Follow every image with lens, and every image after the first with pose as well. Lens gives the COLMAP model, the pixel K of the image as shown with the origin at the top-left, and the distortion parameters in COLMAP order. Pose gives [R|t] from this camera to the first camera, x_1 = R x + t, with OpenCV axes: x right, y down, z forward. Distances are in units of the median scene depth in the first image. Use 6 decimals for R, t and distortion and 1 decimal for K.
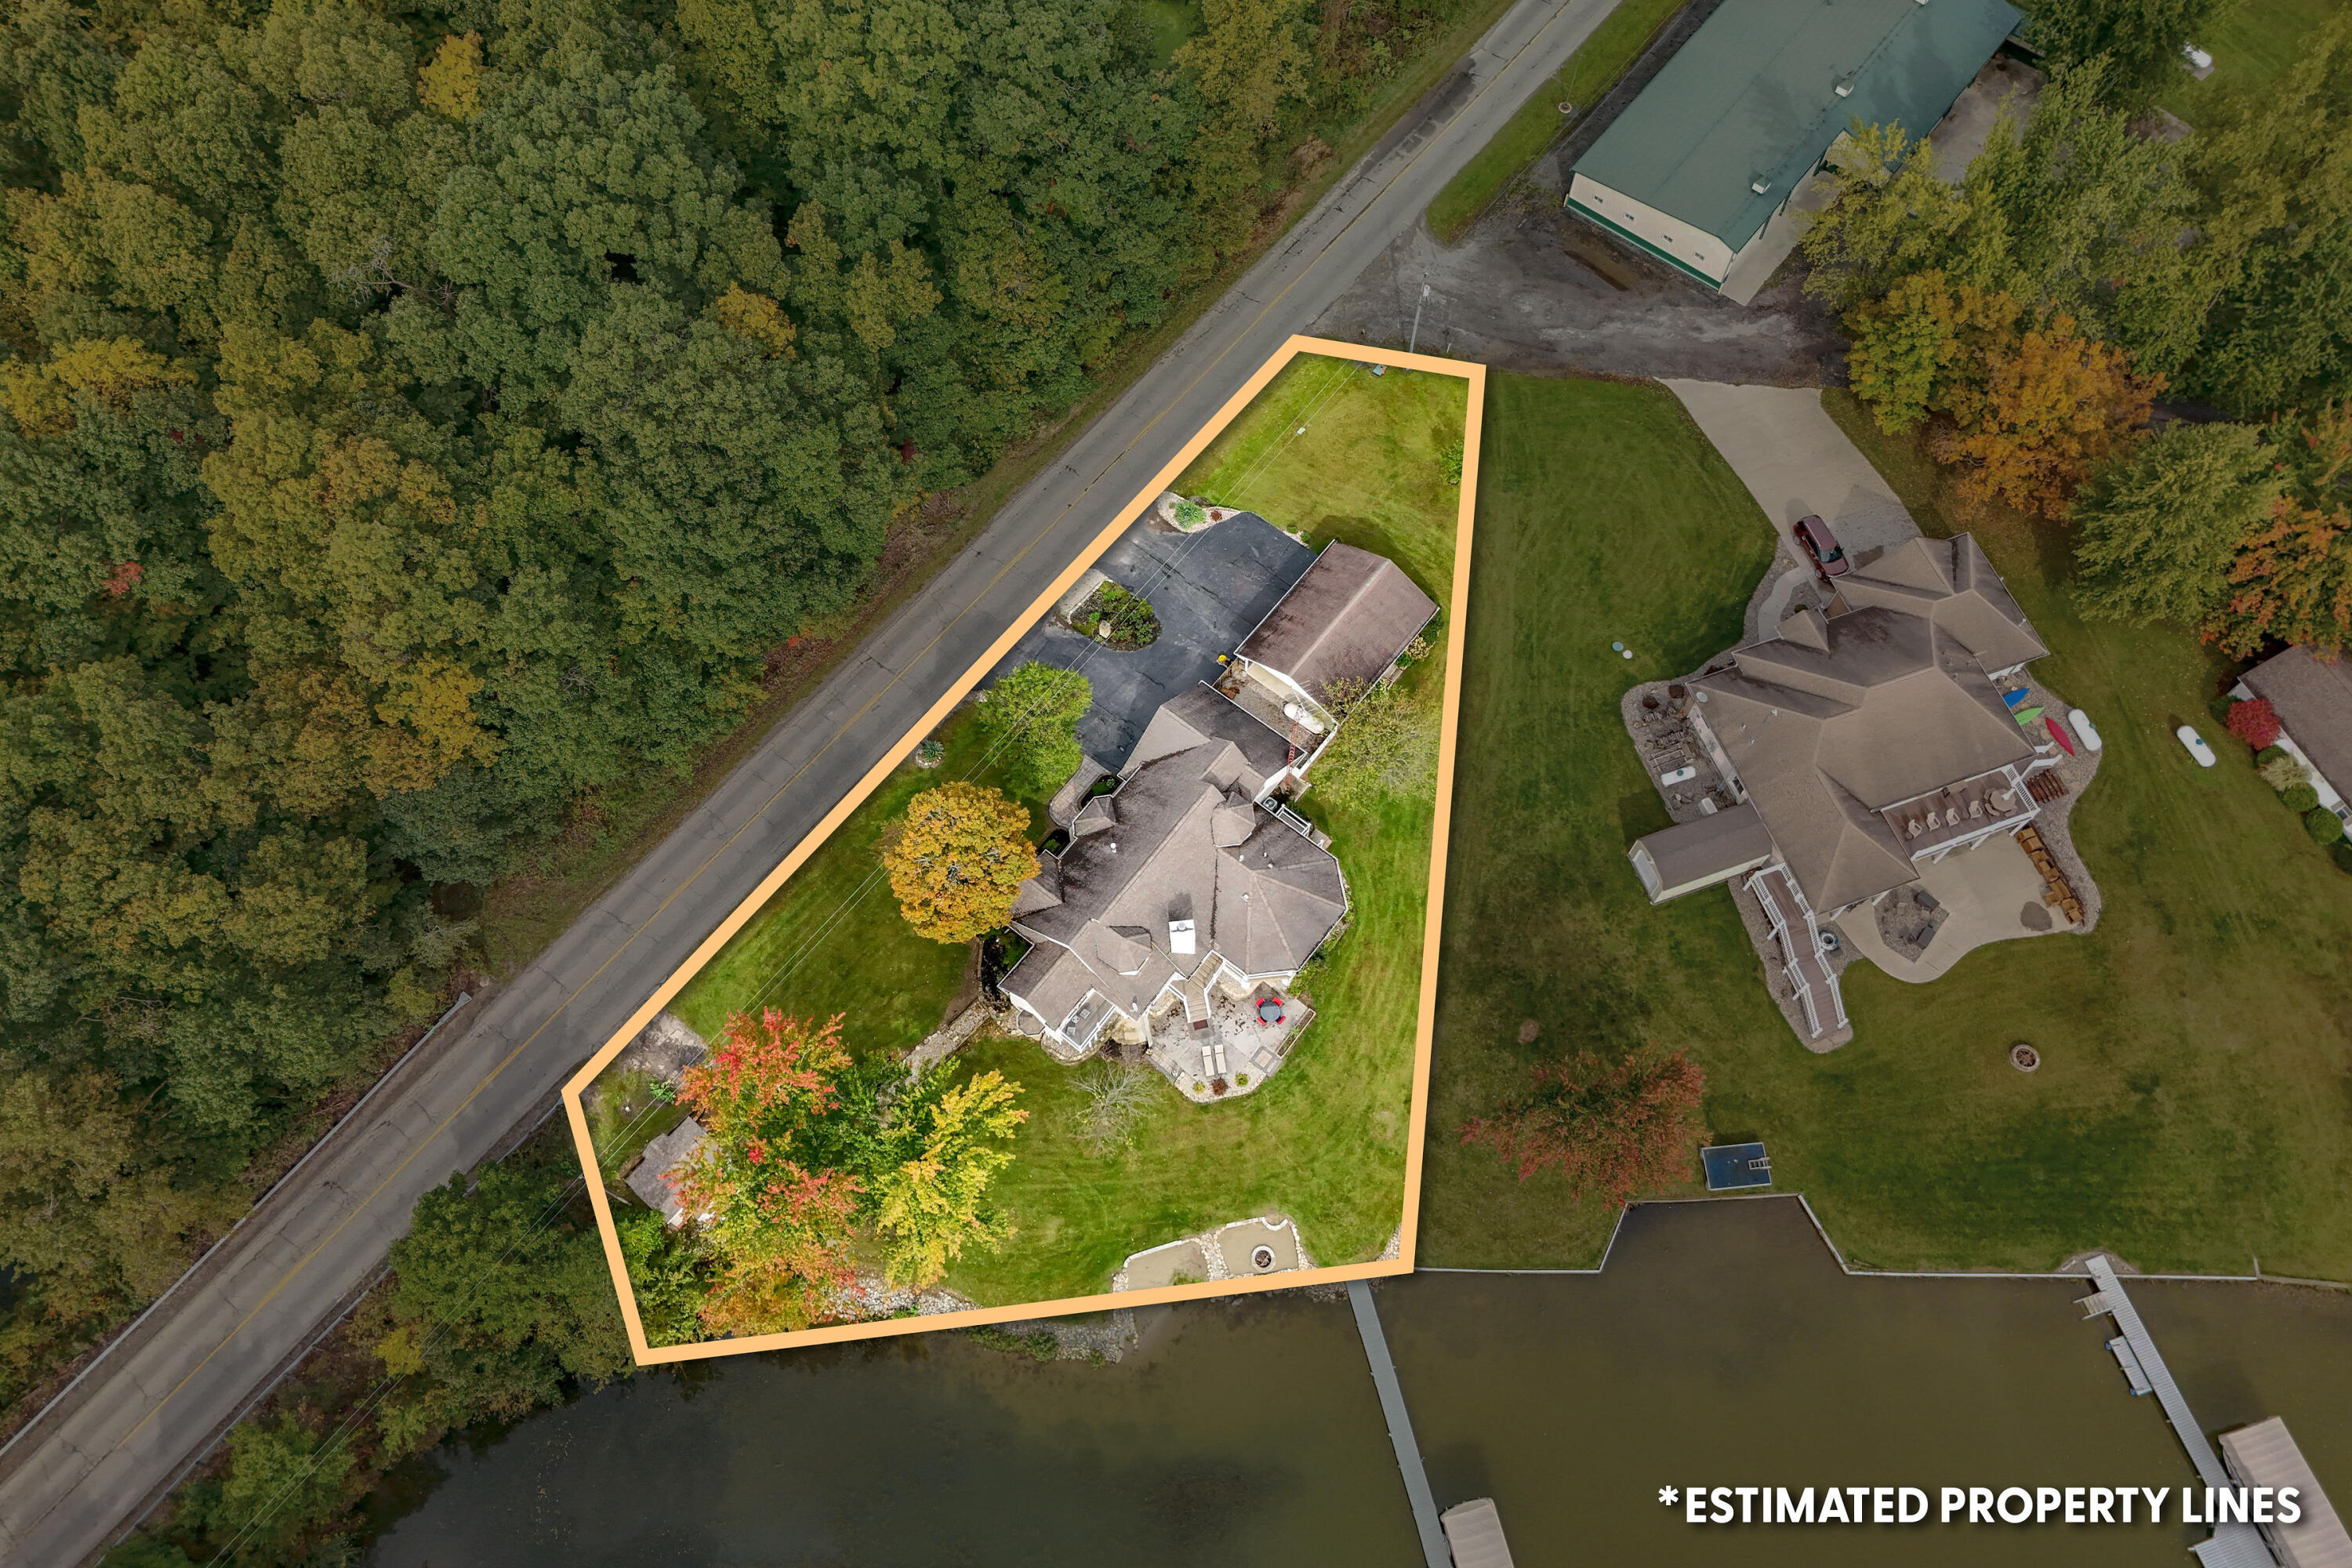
lens RADIAL K [[1701.9, 0, 1176.0], [0, 1701.9, 784.0], [0, 0, 1]] dist [0.065436, -0.072297]
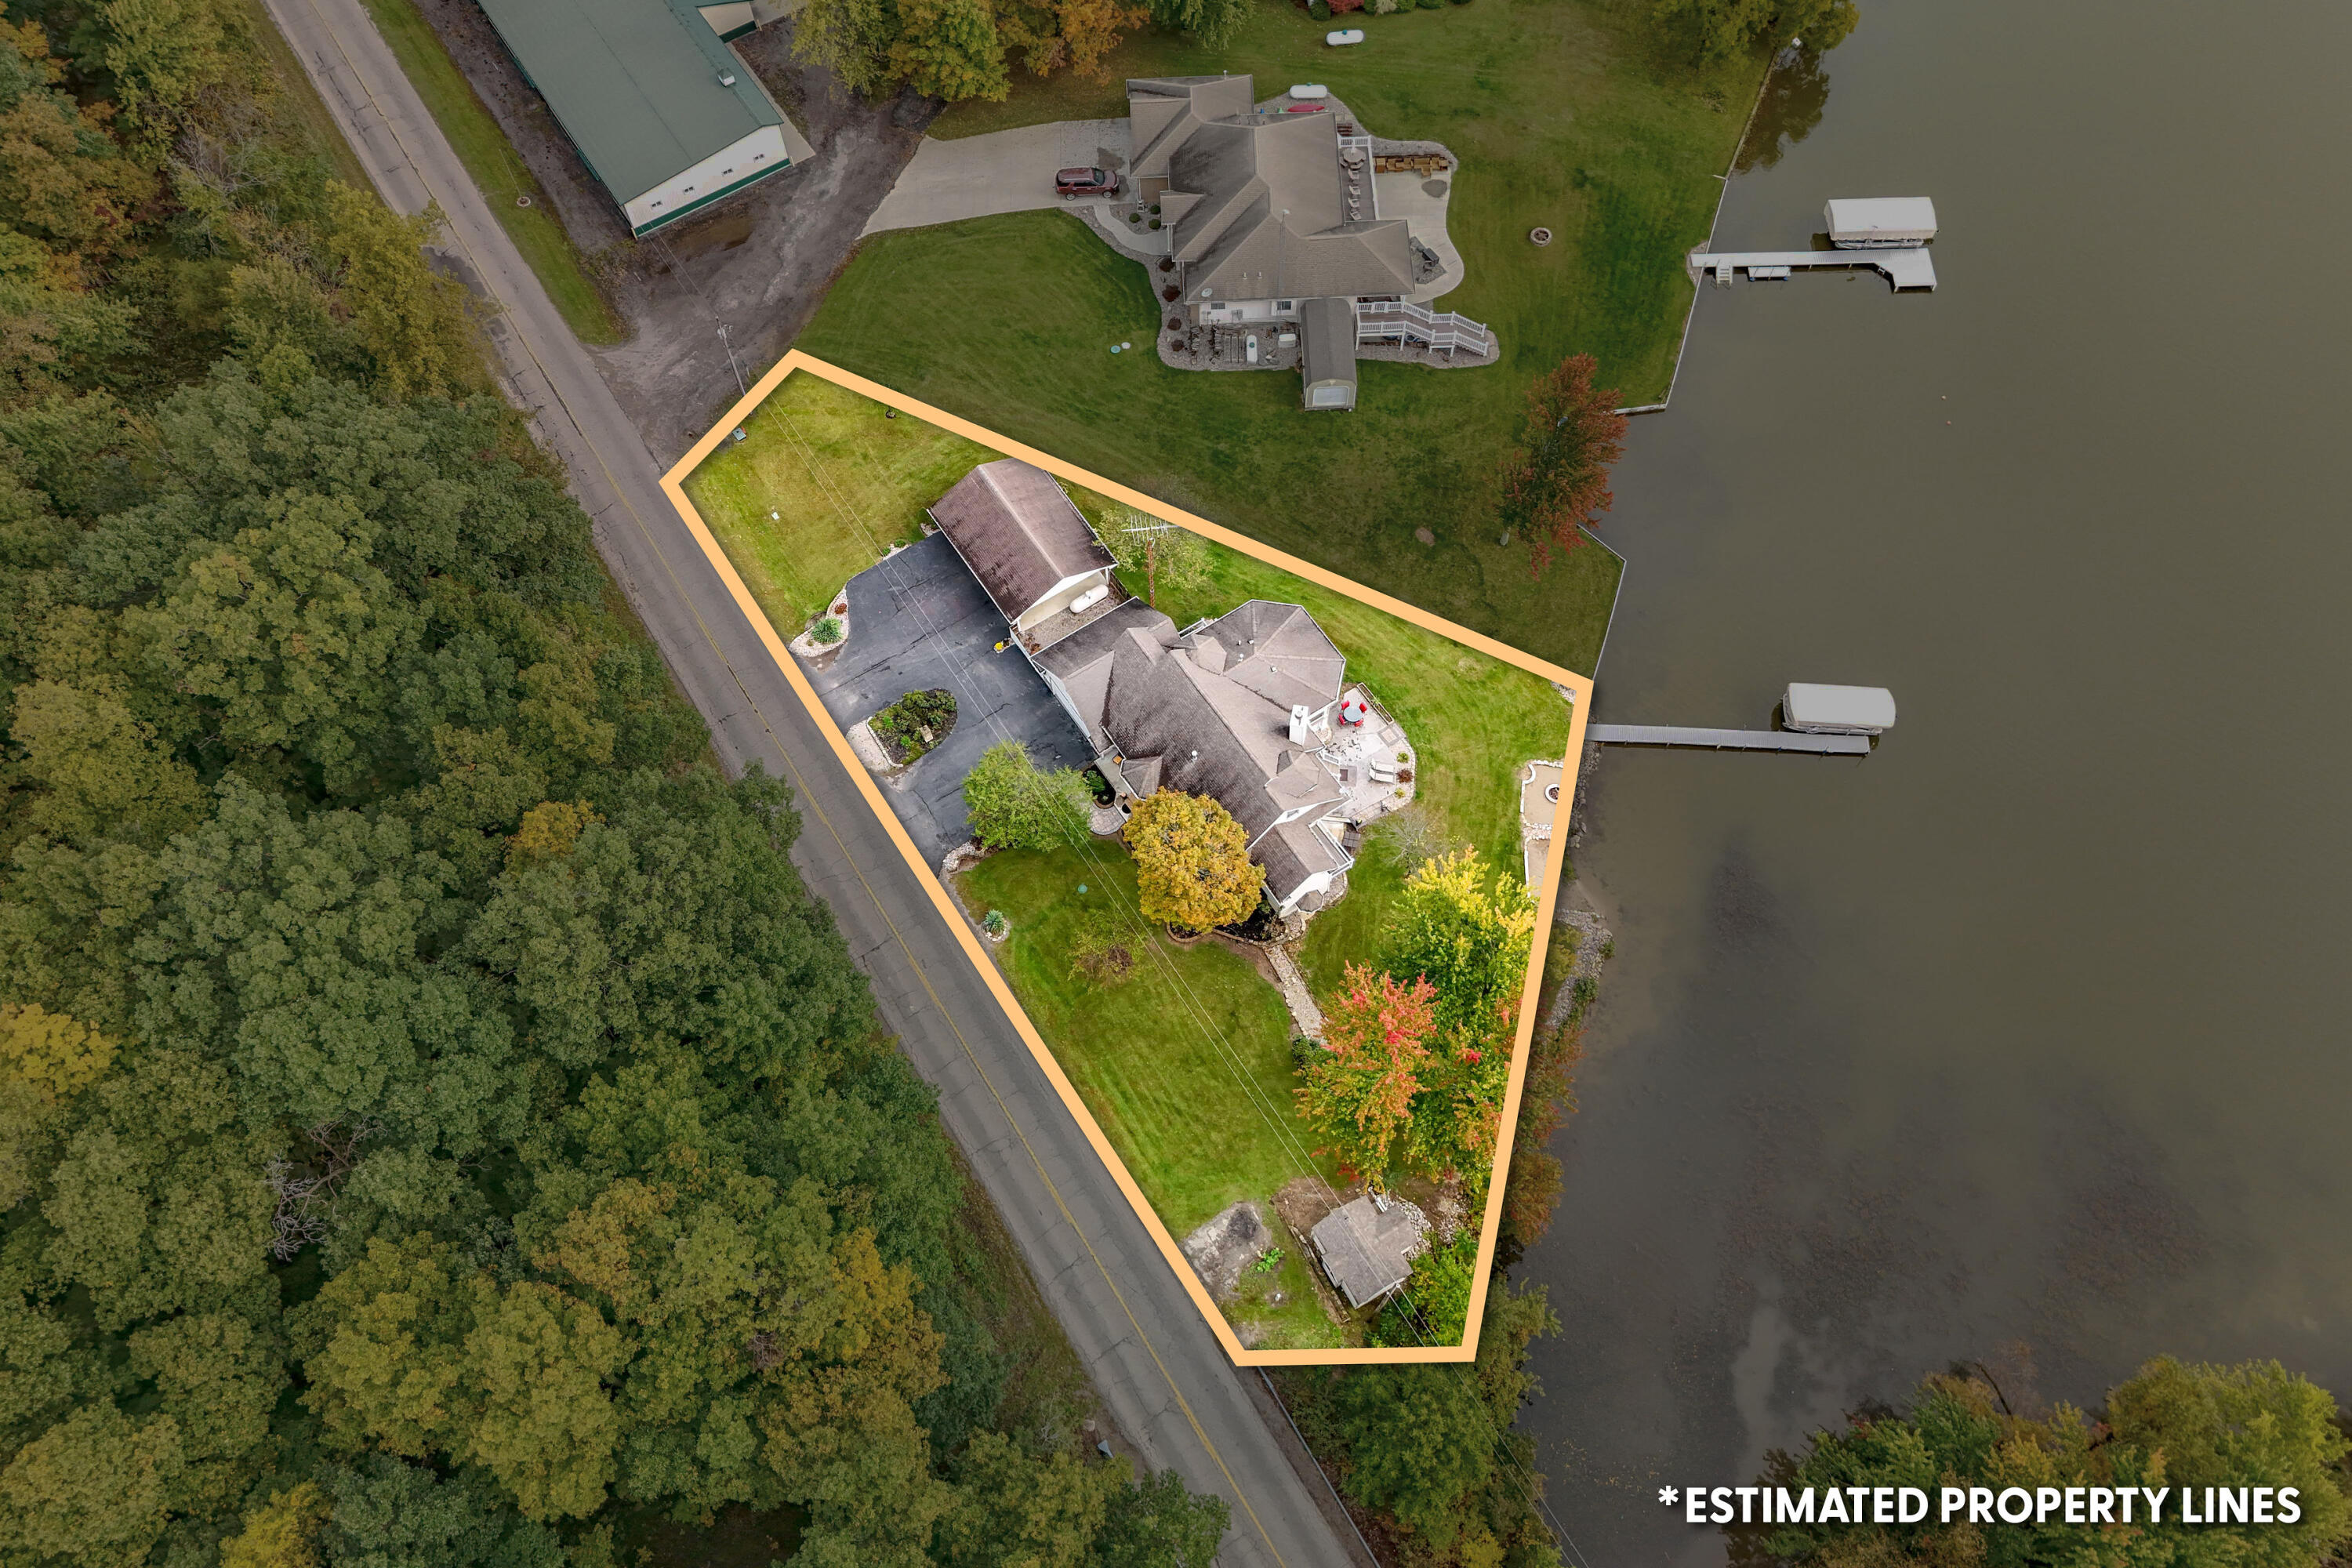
lens RADIAL K [[1722.4, 0, 1176.0], [0, 1722.4, 784.0], [0, 0, 1]] dist [0.071798, -0.059271]
pose [[0.312405, -0.853819, 0.416409, -0.470242], [0.869109, 0.433848, 0.237539, -0.204191], [-0.383474, 0.287696, 0.877598, 0.082361]]
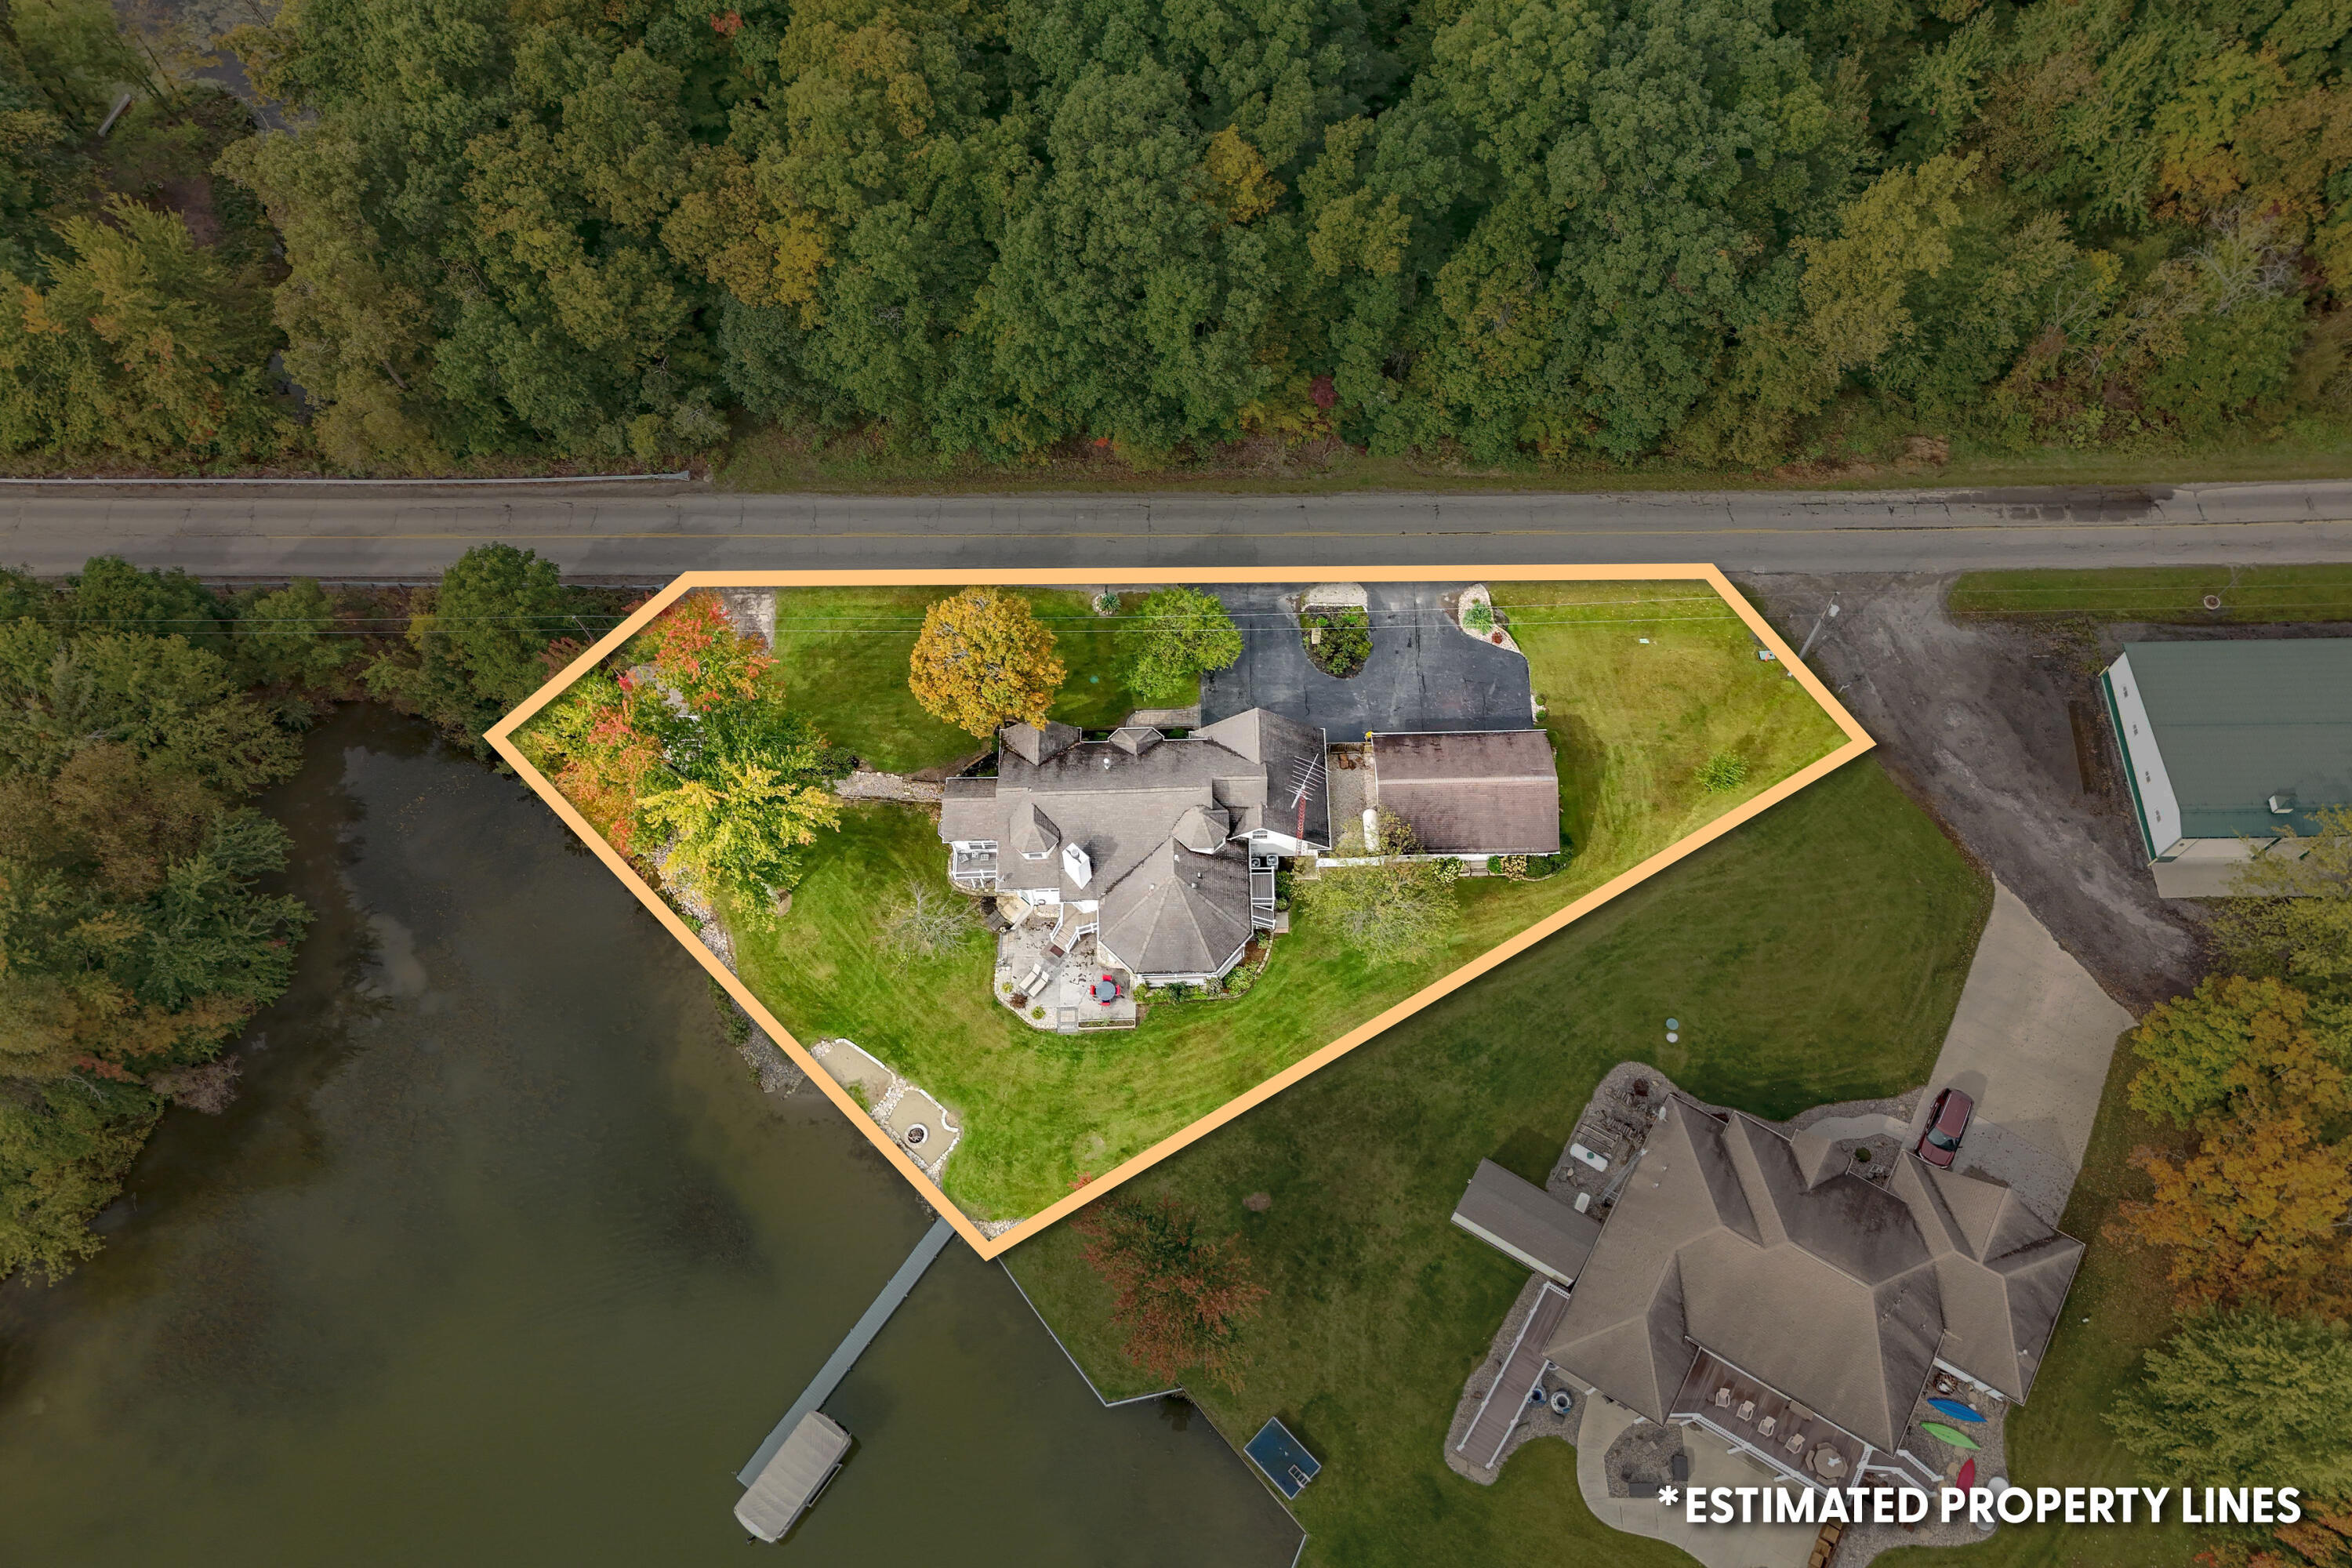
lens RADIAL K [[1688.1, 0, 1175.1], [0, 1688.1, 836.2], [0, 0, 1]] dist [0.067276, -0.060165]
pose [[0.629887, 0.703588, -0.328947, 0.340083], [-0.696505, 0.699112, 0.161627, -0.119695], [0.343690, 0.127306, 0.930414, 0.064512]]
